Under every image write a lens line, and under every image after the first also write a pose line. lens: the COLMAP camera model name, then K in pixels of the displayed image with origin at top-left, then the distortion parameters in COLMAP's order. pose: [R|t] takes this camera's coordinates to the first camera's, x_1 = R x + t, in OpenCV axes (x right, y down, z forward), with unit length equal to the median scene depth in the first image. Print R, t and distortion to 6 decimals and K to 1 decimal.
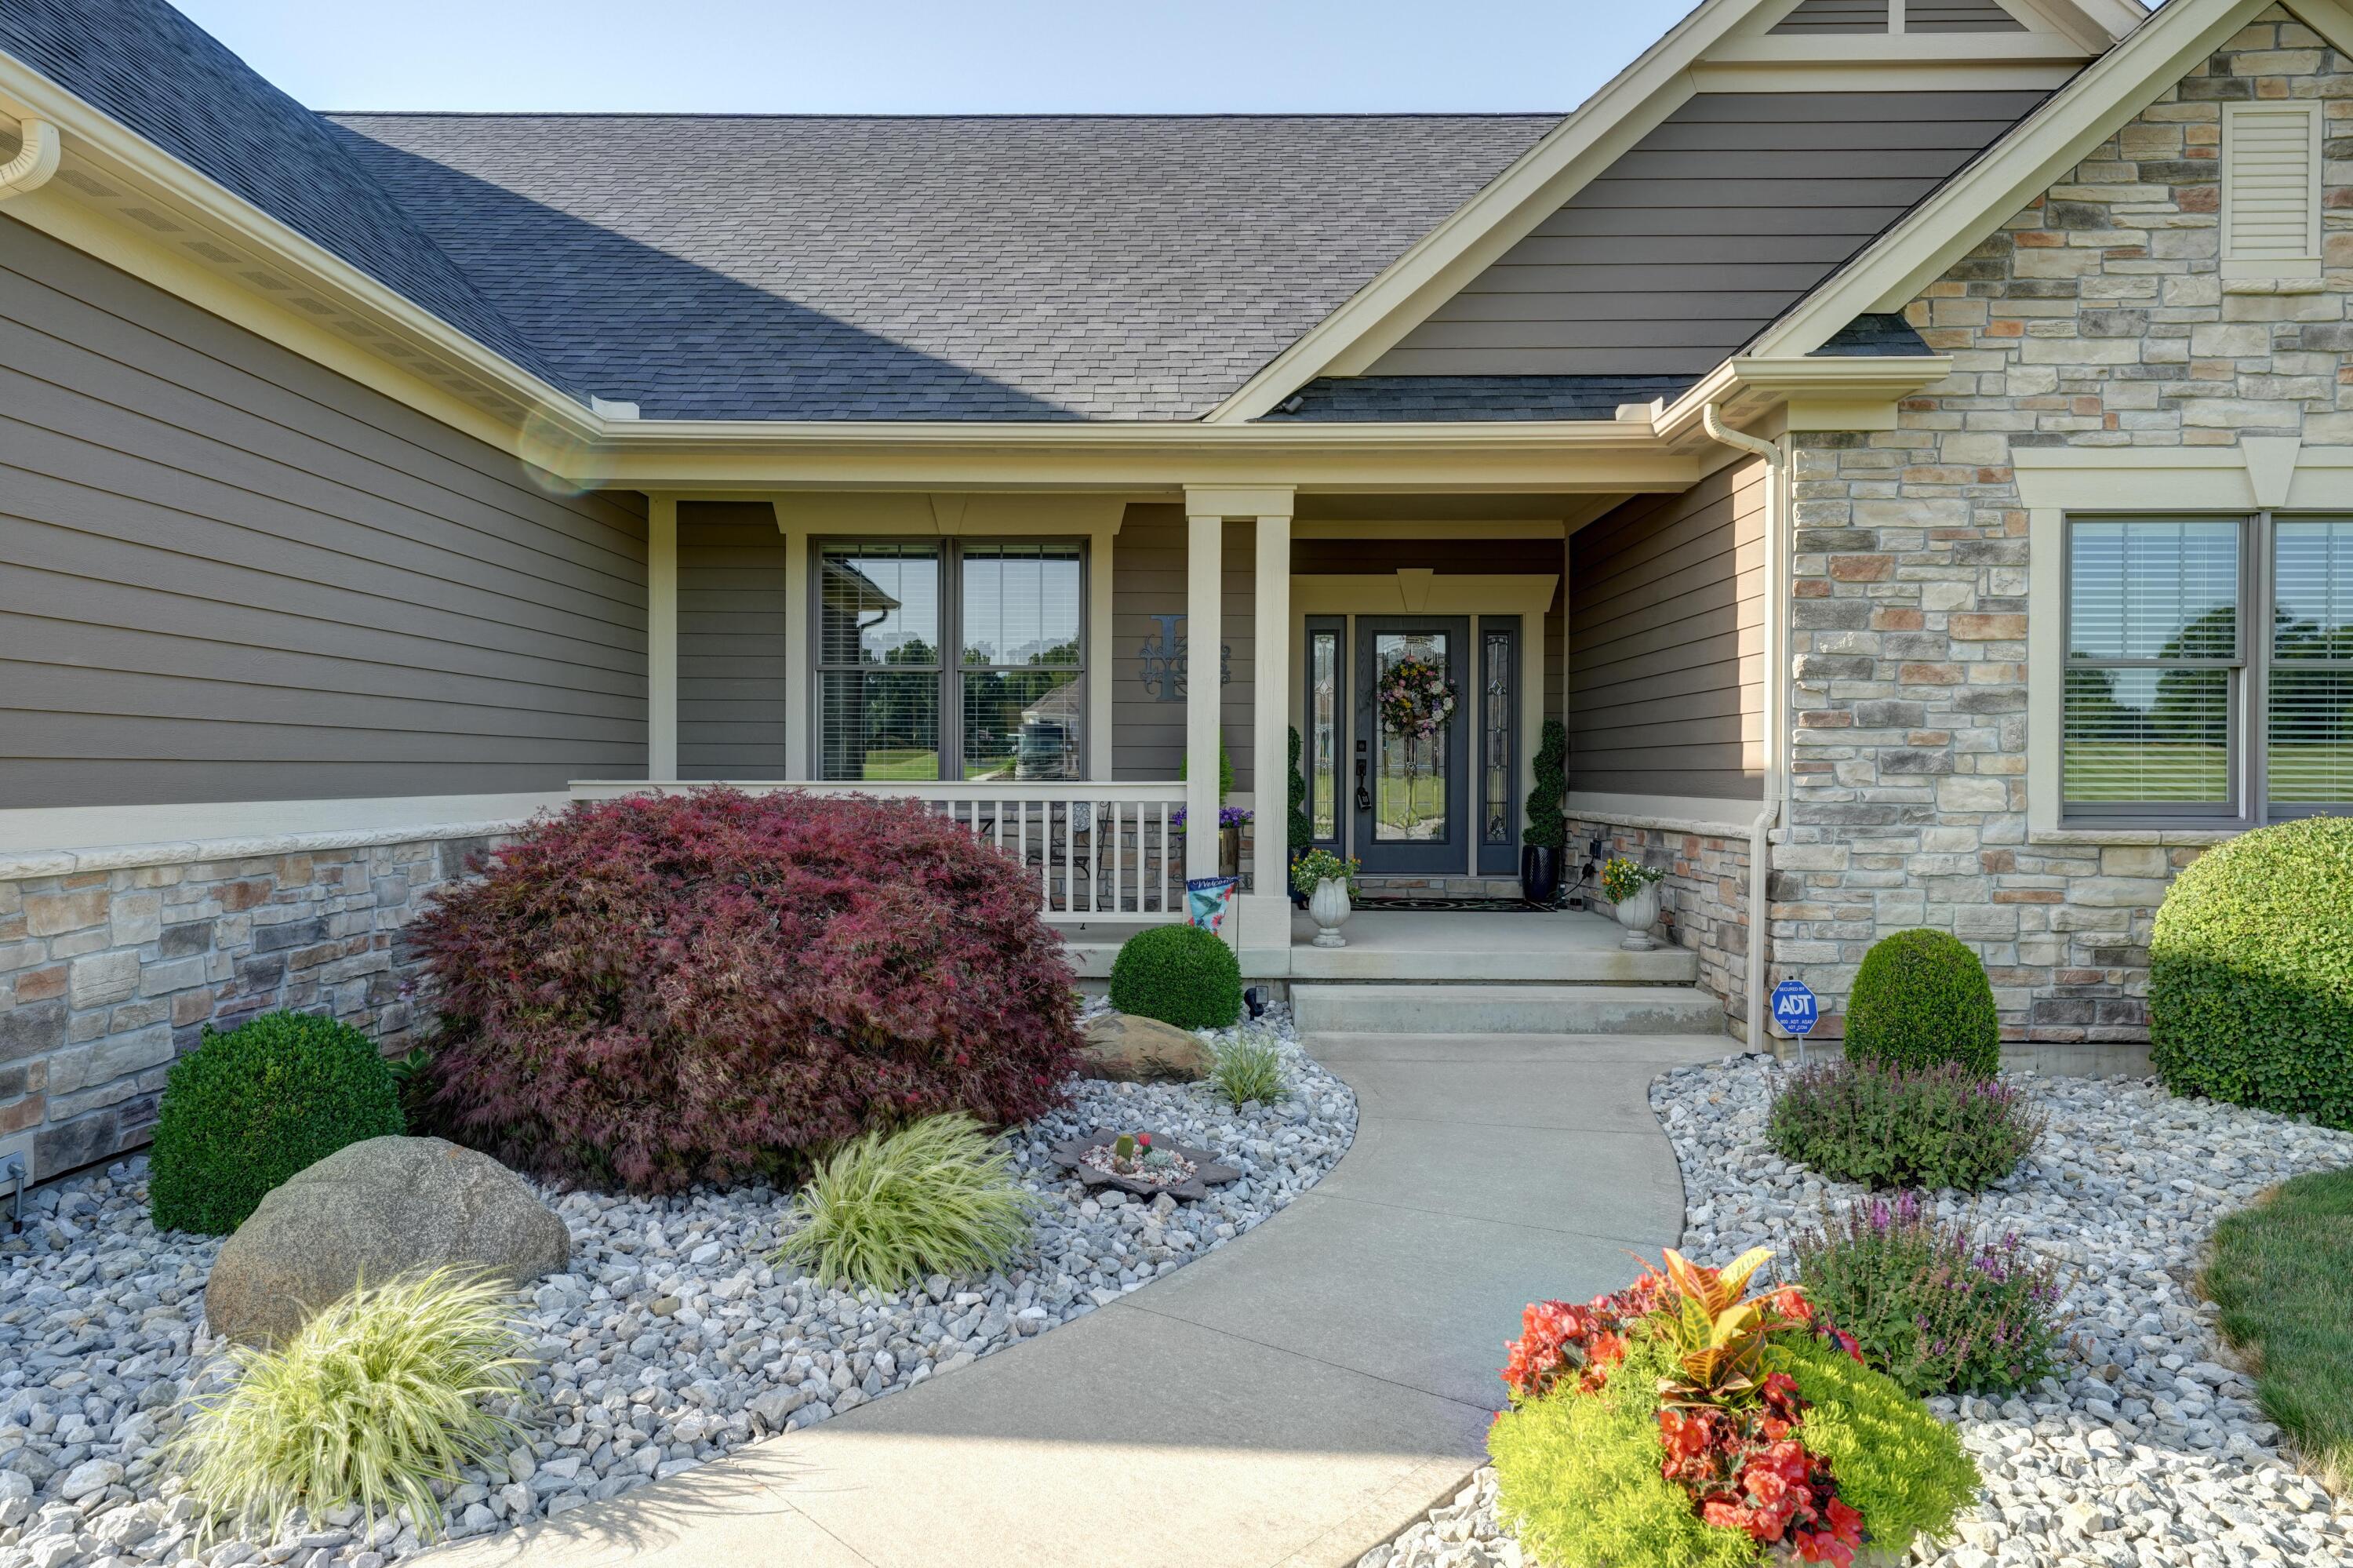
lens RADIAL K [[1526.2, 0, 1155.5], [0, 1526.2, 779.2], [0, 0, 1]] dist [0.013928, 0.005872]
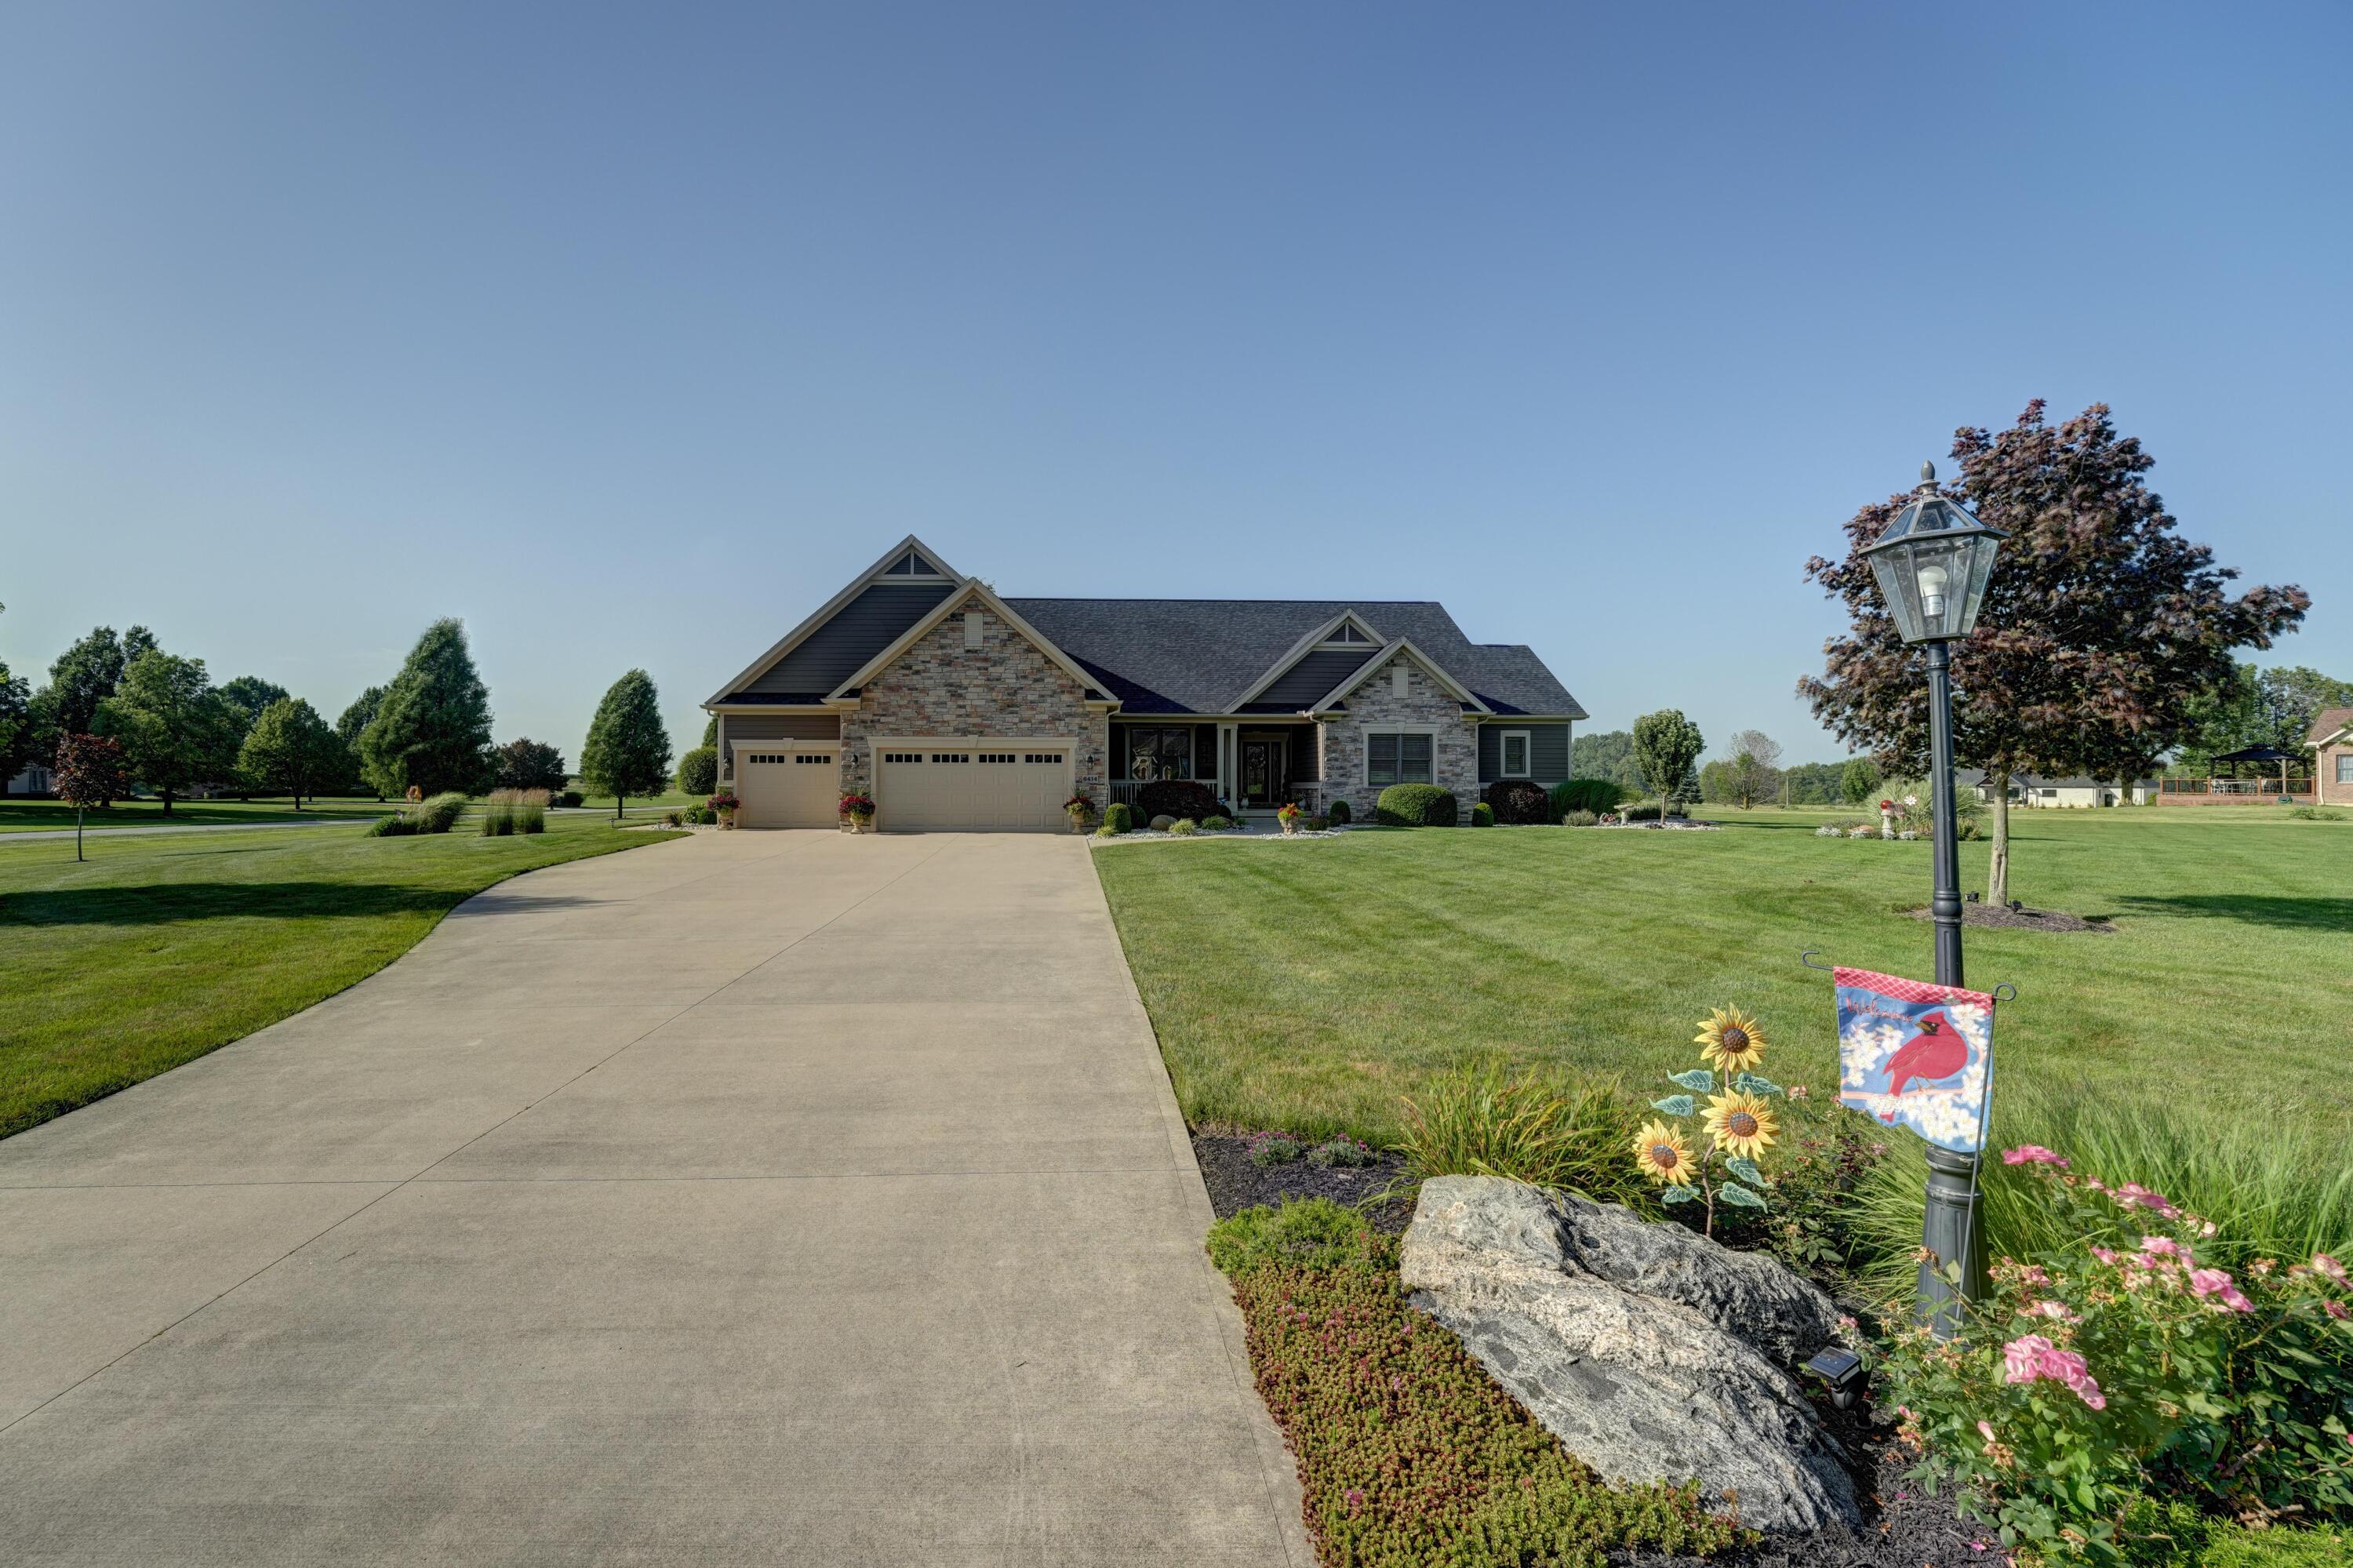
lens RADIAL K [[1008.4, 0, 1097.2], [0, 1008.4, 779.1], [0, 0, 1]] dist [-0.001718, -0.000052]
pose [[0.998774, -0.002322, 0.049456, -0.670615], [0.002850, 0.999940, -0.010610, 0.043173], [-0.049429, 0.010738, 0.998720, -2.901744]]
